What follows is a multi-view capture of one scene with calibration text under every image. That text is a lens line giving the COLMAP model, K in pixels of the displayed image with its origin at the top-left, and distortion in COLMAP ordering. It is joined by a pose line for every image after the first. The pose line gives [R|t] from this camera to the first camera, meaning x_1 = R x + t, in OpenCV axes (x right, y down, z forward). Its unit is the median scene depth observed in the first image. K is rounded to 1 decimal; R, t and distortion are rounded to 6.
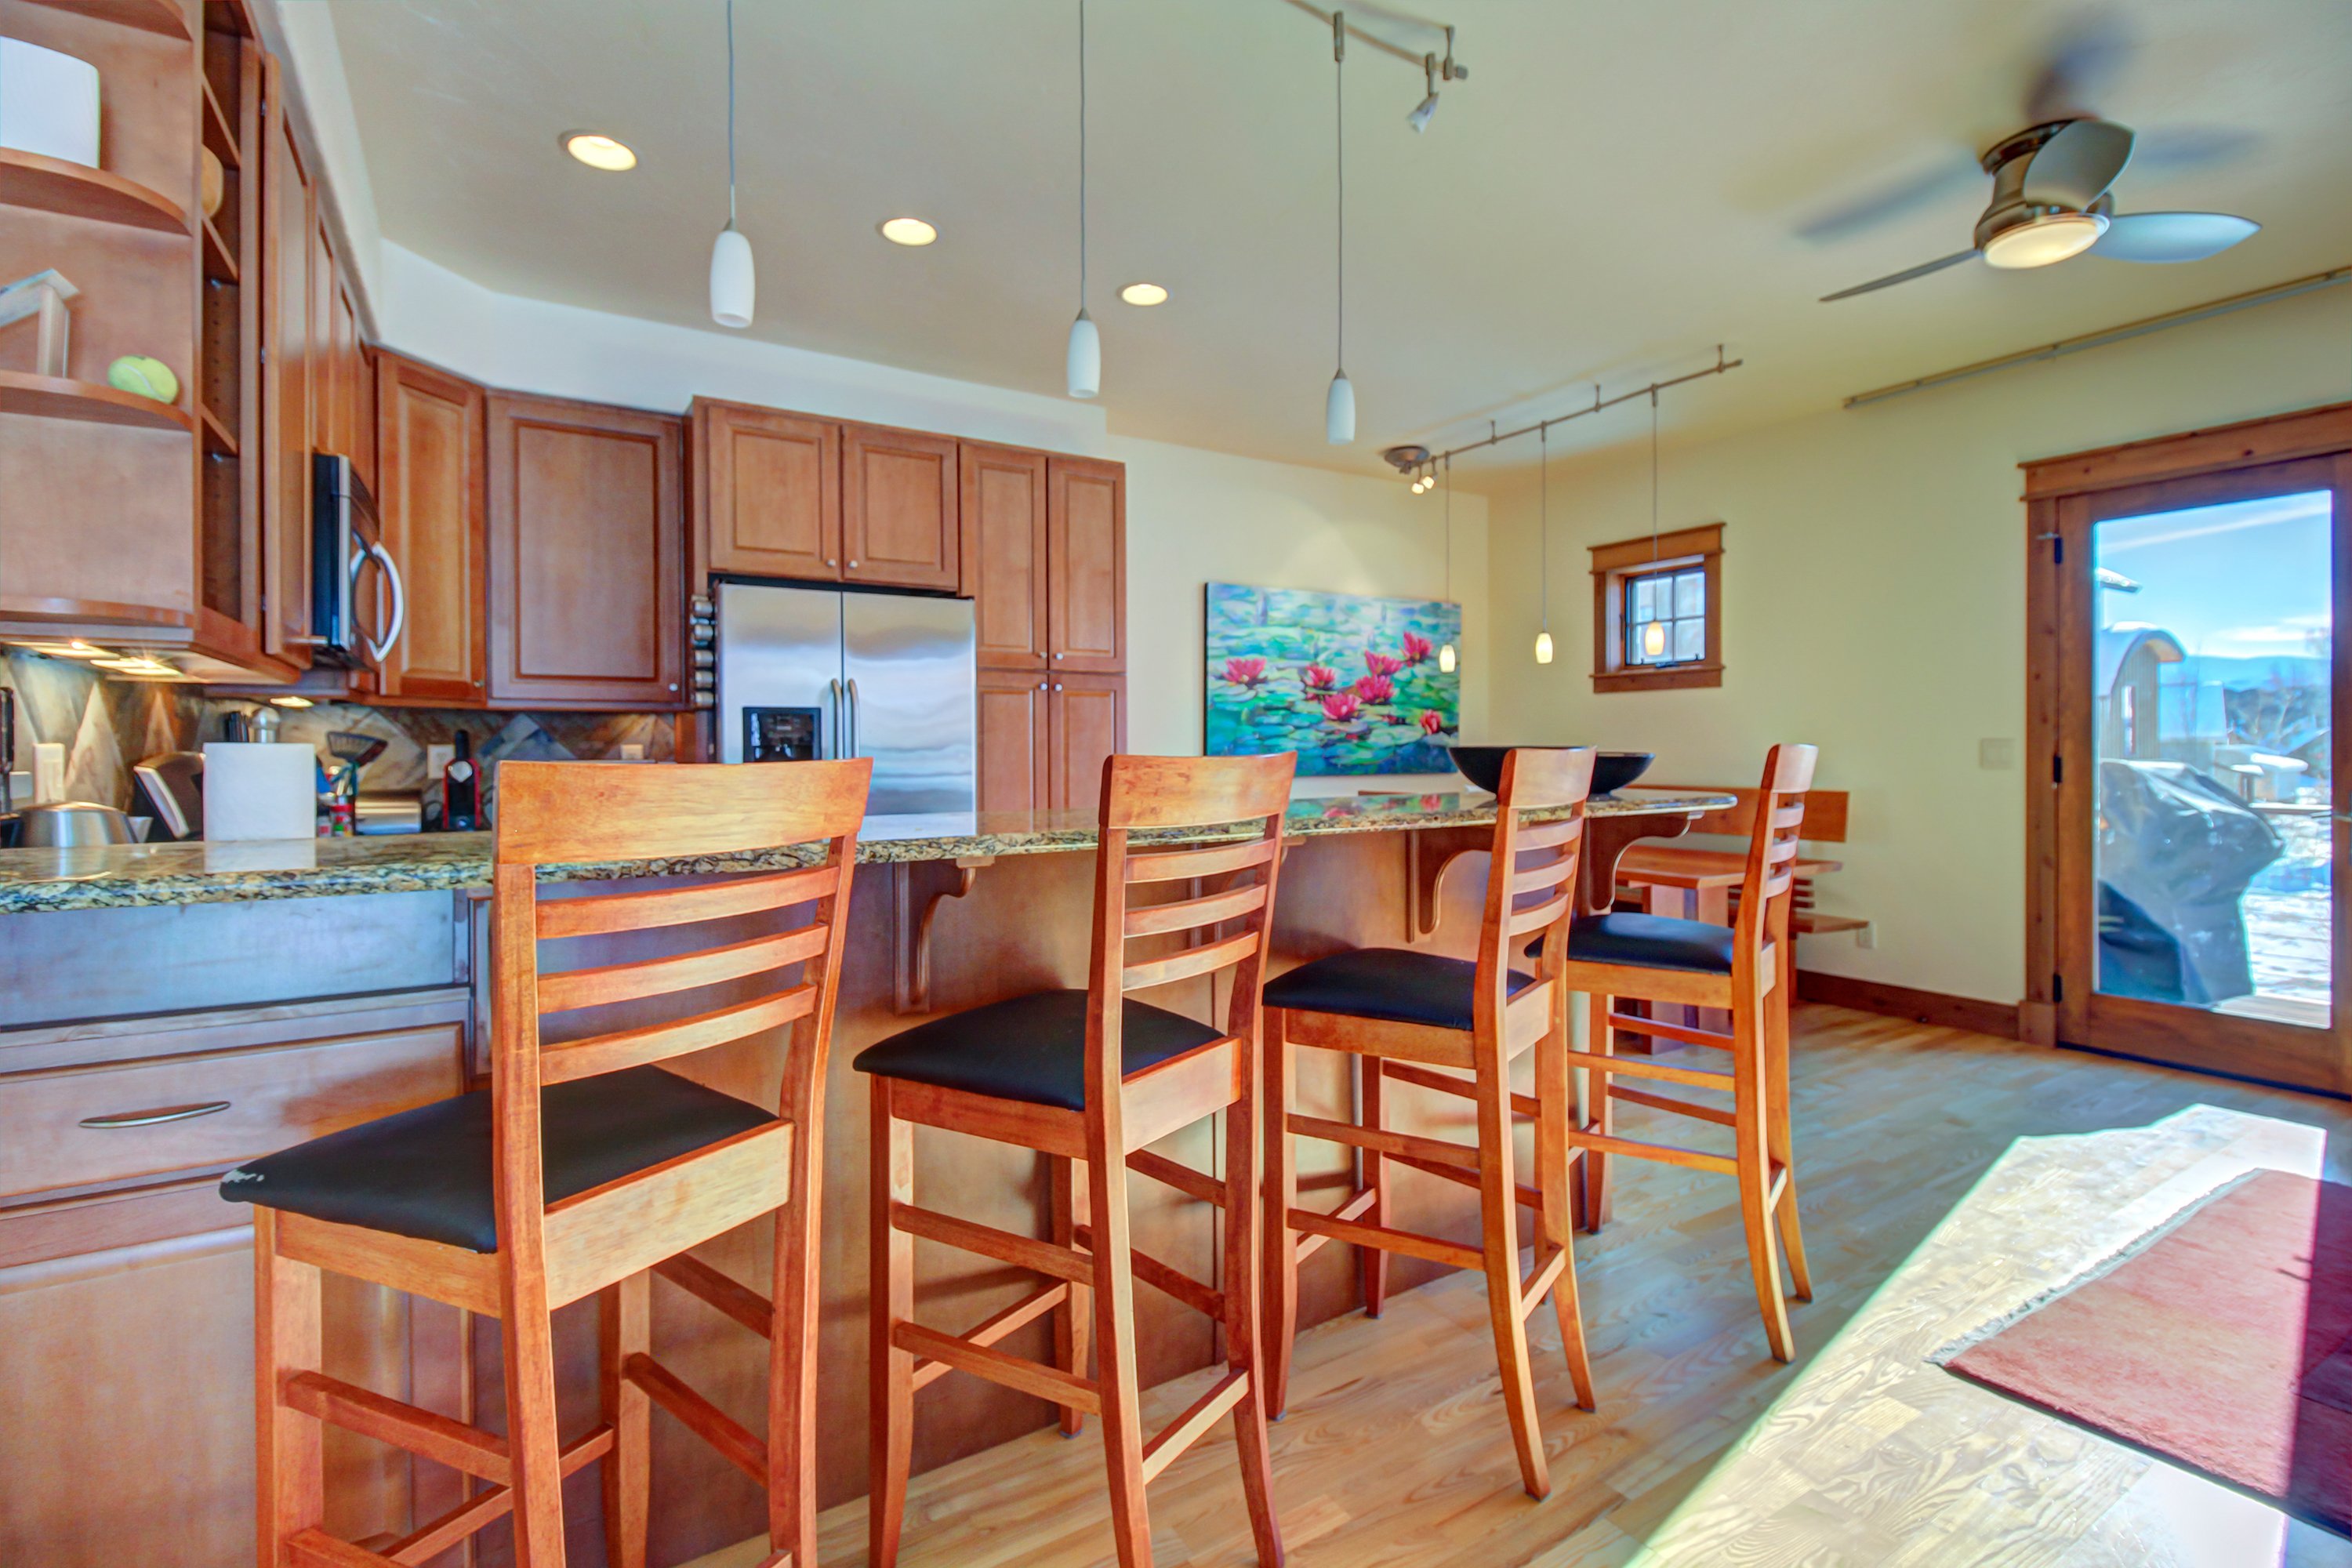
lens RADIAL K [[1083.4, 0, 1176.6], [0, 1083.4, 758.9], [0, 0, 1]] dist [0.016982, -0.012481]
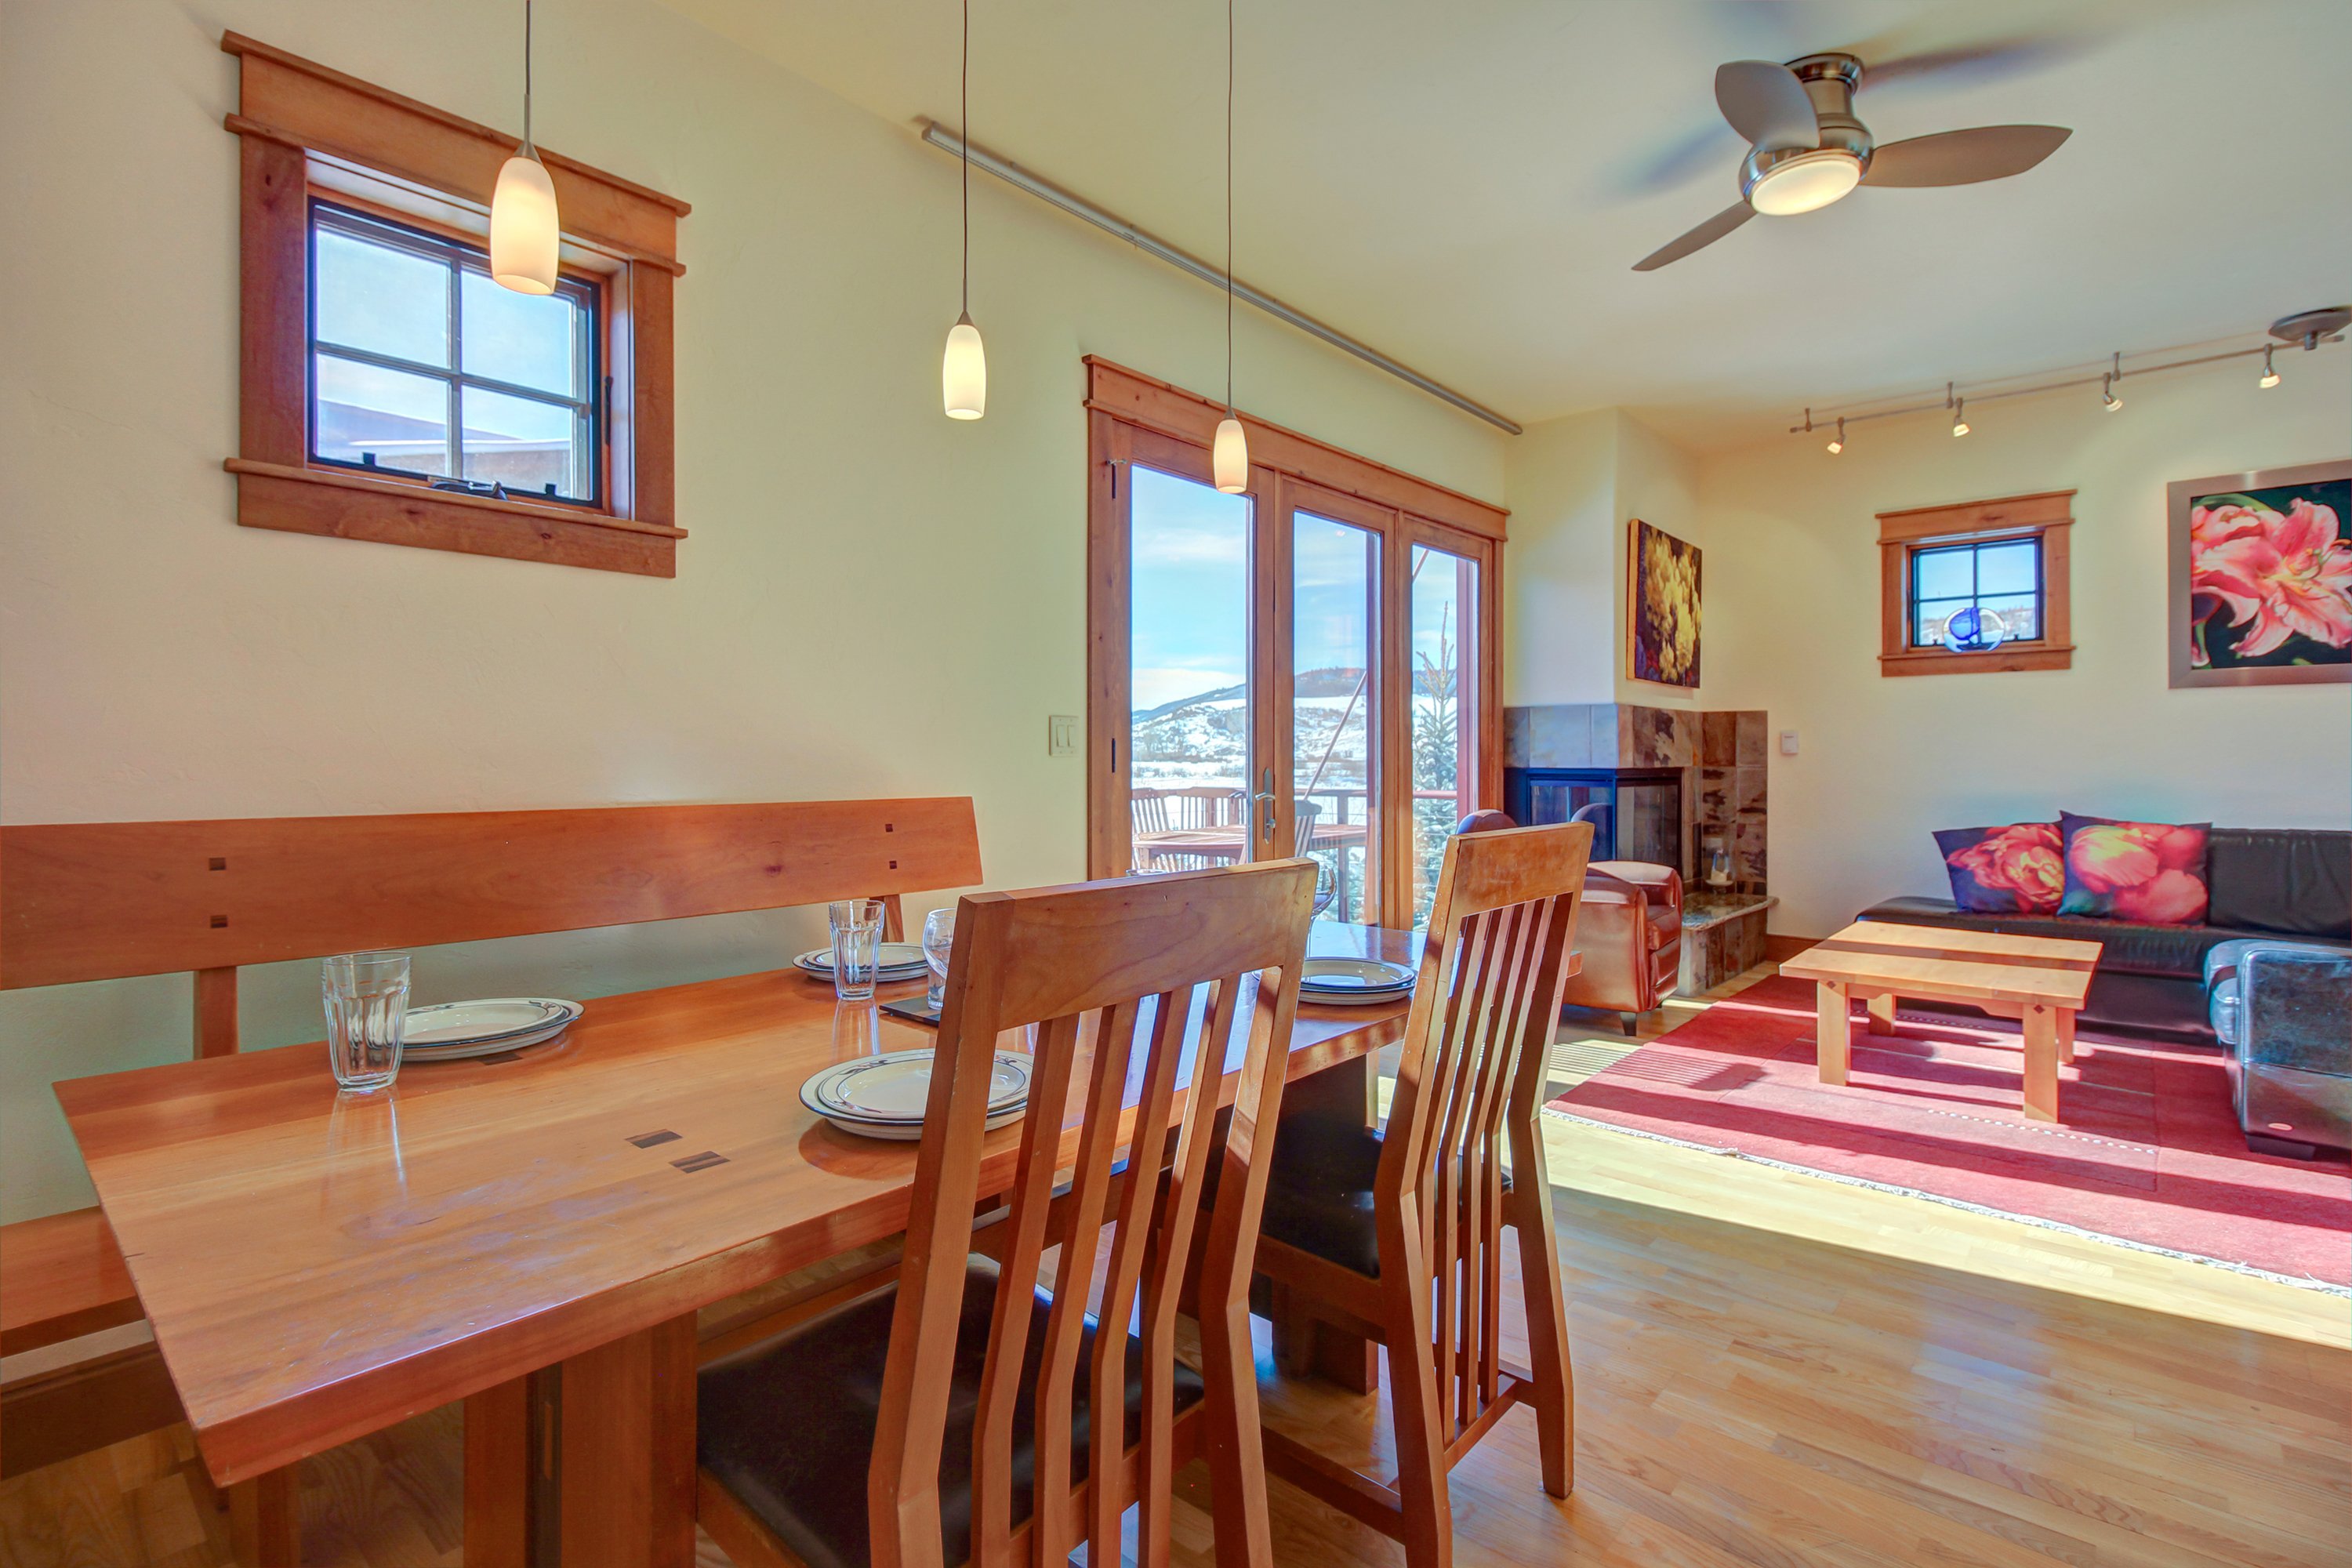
lens RADIAL K [[1083.4, 0, 1194.8], [0, 1083.4, 752.6], [0, 0, 1]] dist [0.016982, -0.012481]
pose [[-0.286270, 0.008430, 0.958112, 0.023504], [0.012585, 0.999908, -0.005037, 0.009227], [-0.958066, 0.010616, -0.286350, 0.900534]]
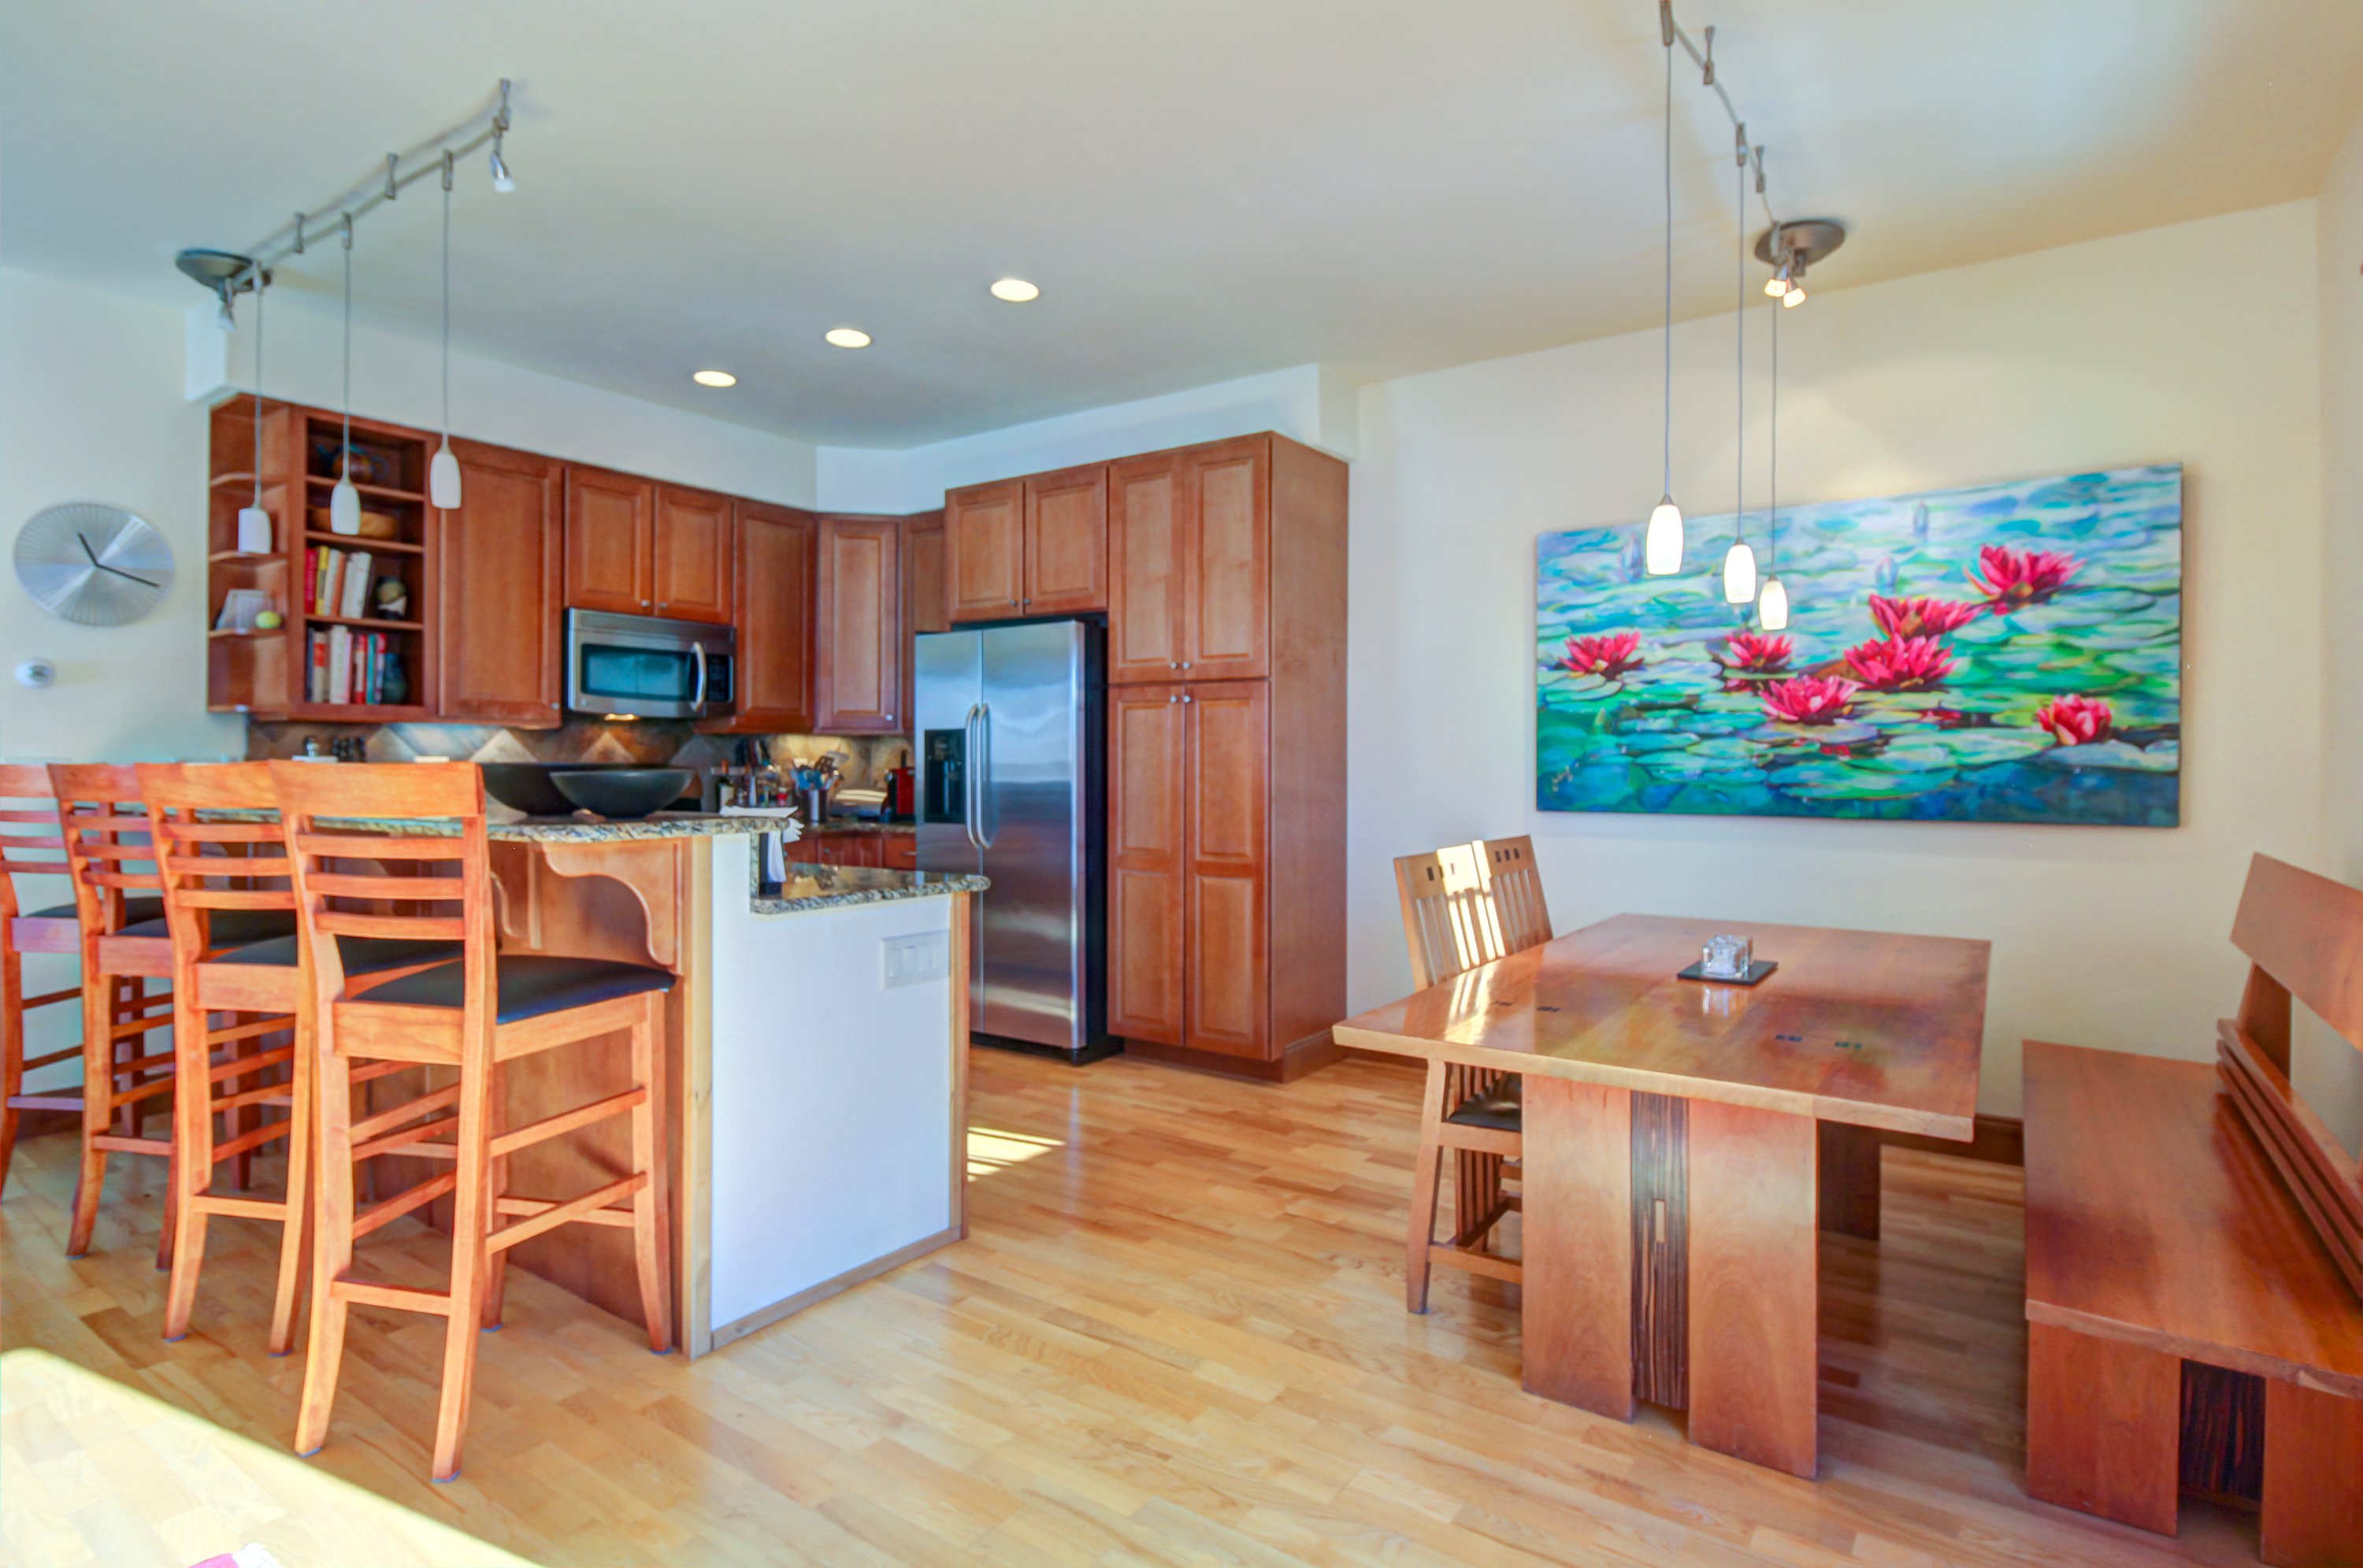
lens RADIAL K [[1189.7, 0, 1200.2], [0, 1189.7, 767.3], [0, 0, 1]] dist [0.019562, -0.016277]
pose [[0.395963, 0.008864, -0.918224, 0.661203], [-0.016585, 0.999859, 0.002500, -0.008184], [0.918117, 0.014239, 0.396054, 0.485801]]
